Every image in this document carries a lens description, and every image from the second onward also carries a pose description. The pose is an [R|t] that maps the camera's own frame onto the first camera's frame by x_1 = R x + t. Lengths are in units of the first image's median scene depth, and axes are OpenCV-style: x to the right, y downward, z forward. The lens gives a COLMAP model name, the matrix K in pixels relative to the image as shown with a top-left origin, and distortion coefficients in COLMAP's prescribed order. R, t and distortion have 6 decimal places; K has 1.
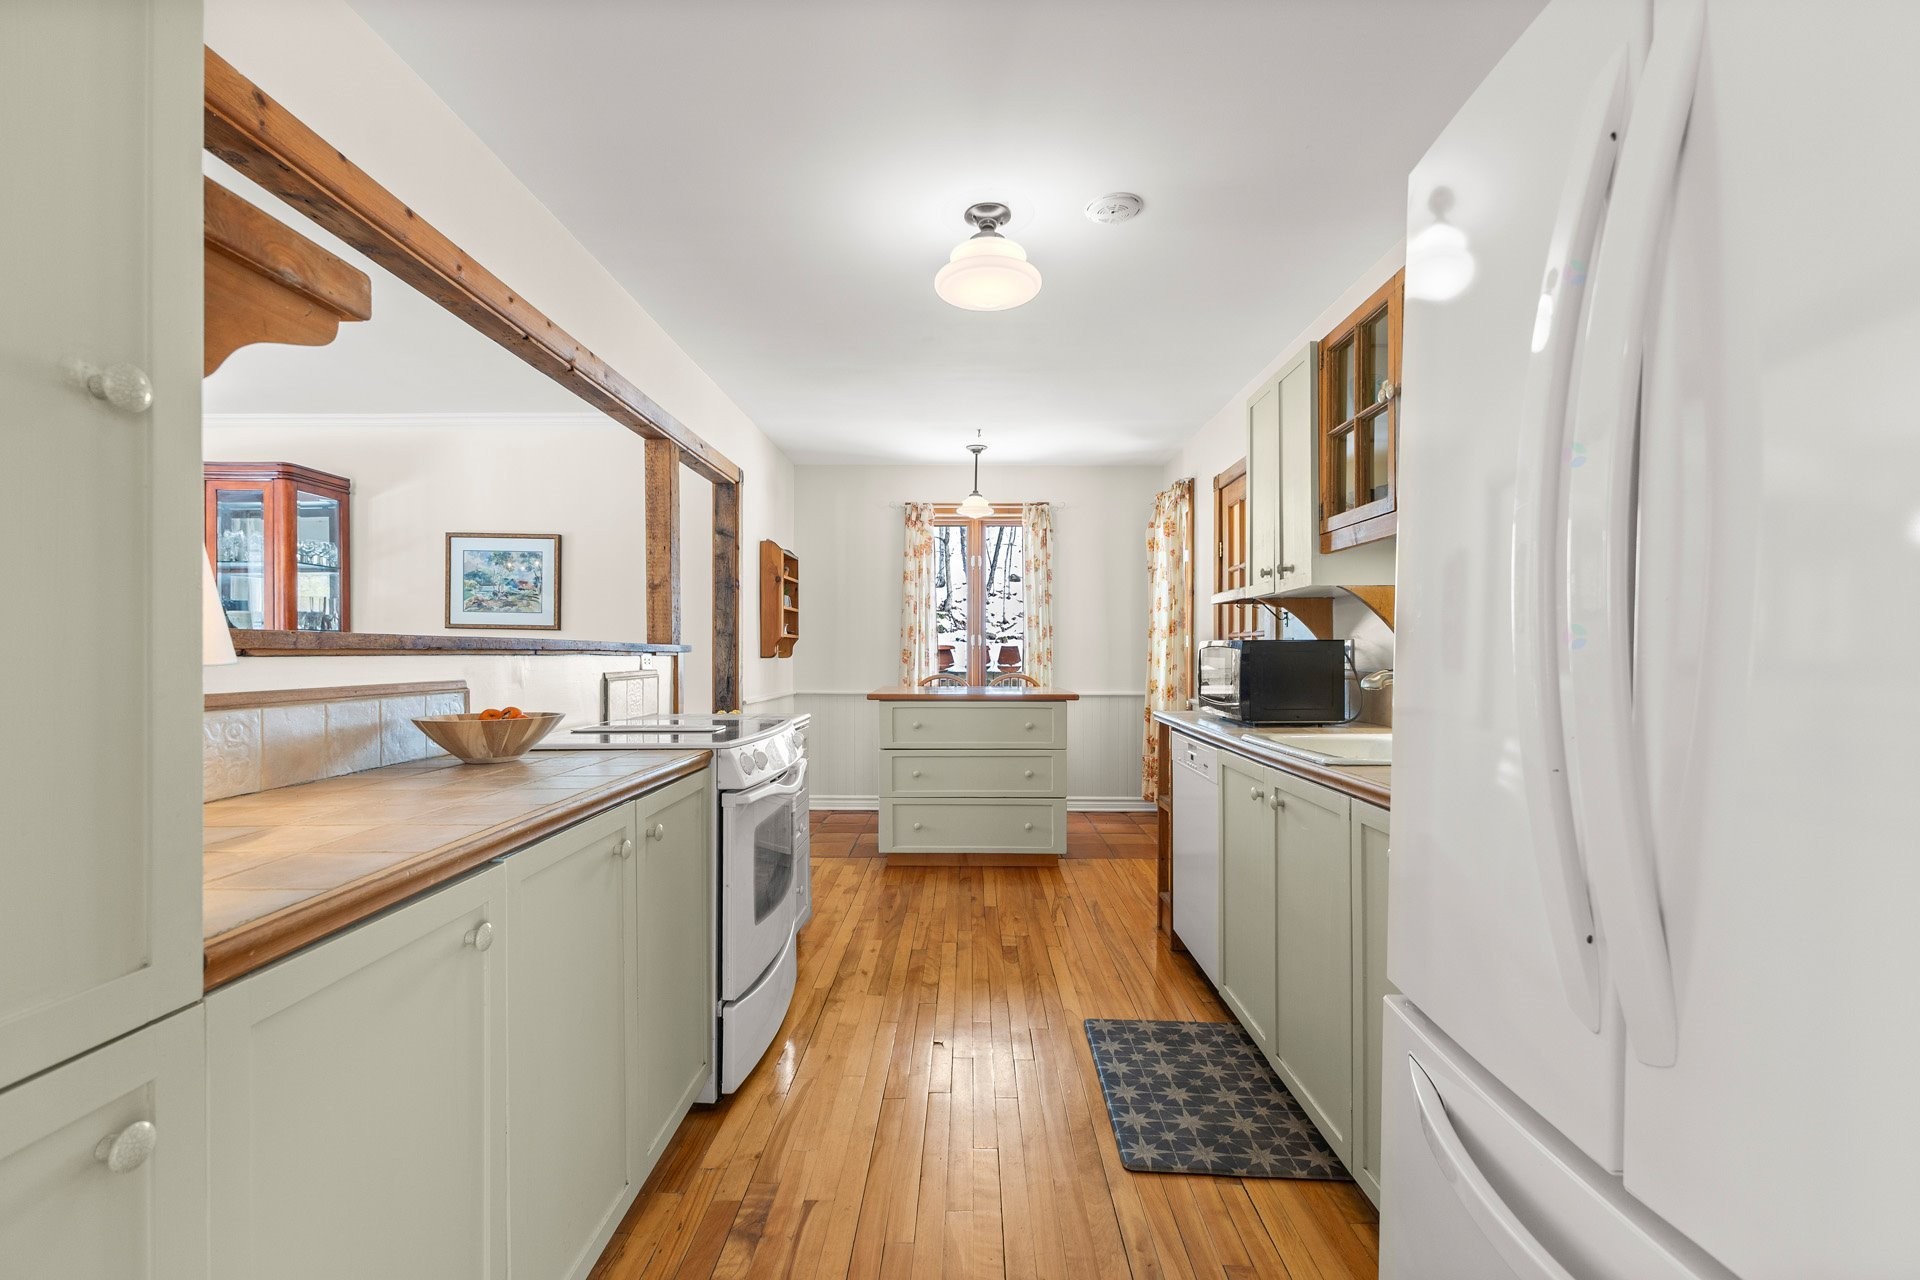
lens RADIAL K [[824.5, 0, 958.8], [0, 824.5, 649.6], [0, 0, 1]] dist [0.004360, -0.002348]
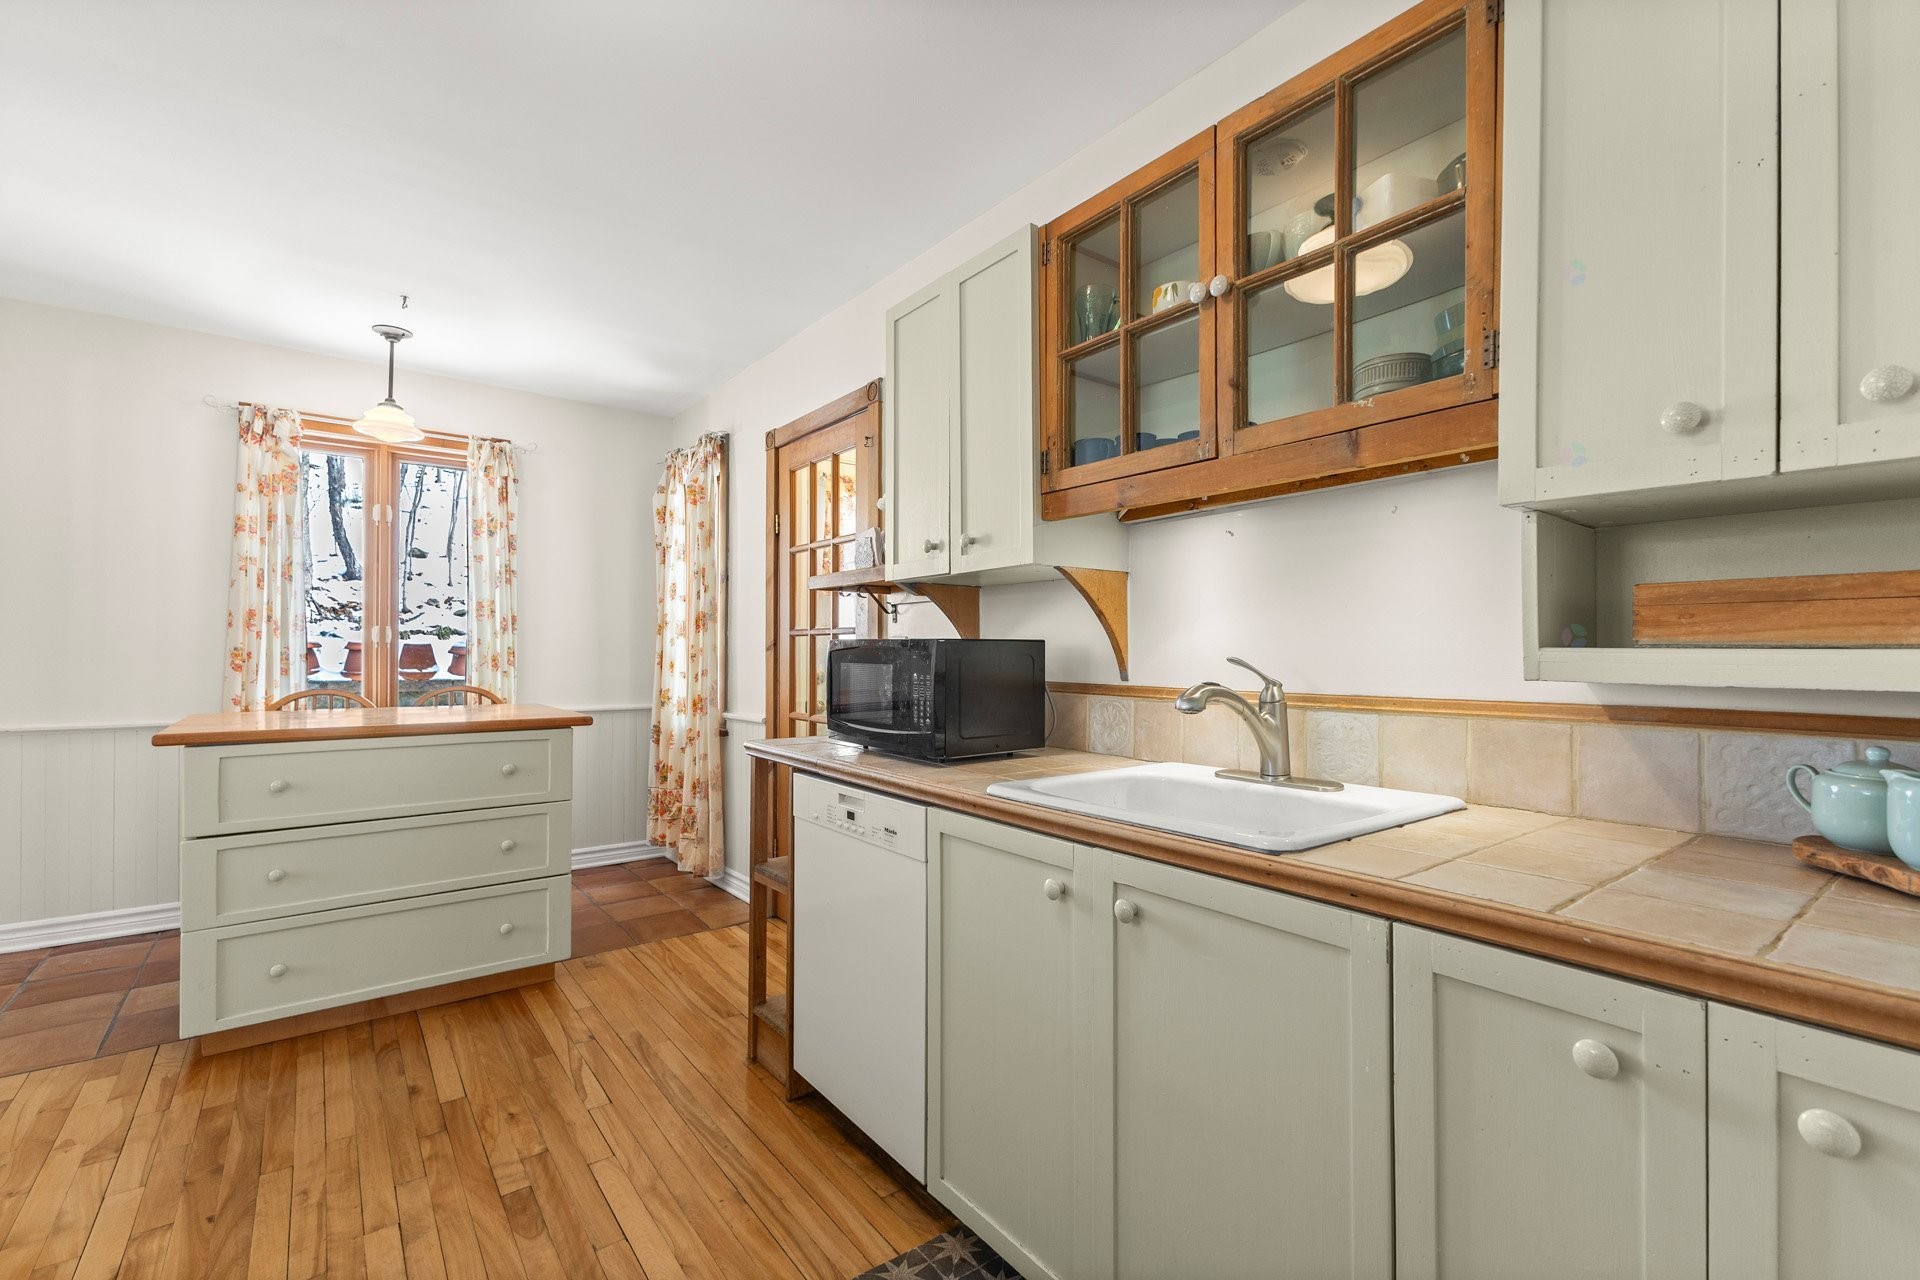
lens RADIAL K [[824.5, 0, 964.6], [0, 824.5, 644.5], [0, 0, 1]] dist [0.004360, -0.002348]
pose [[0.780446, 0.006984, 0.625184, -0.036239], [-0.003923, 0.999973, -0.006274, -0.001502], [-0.625211, 0.002443, 0.780452, 0.267998]]
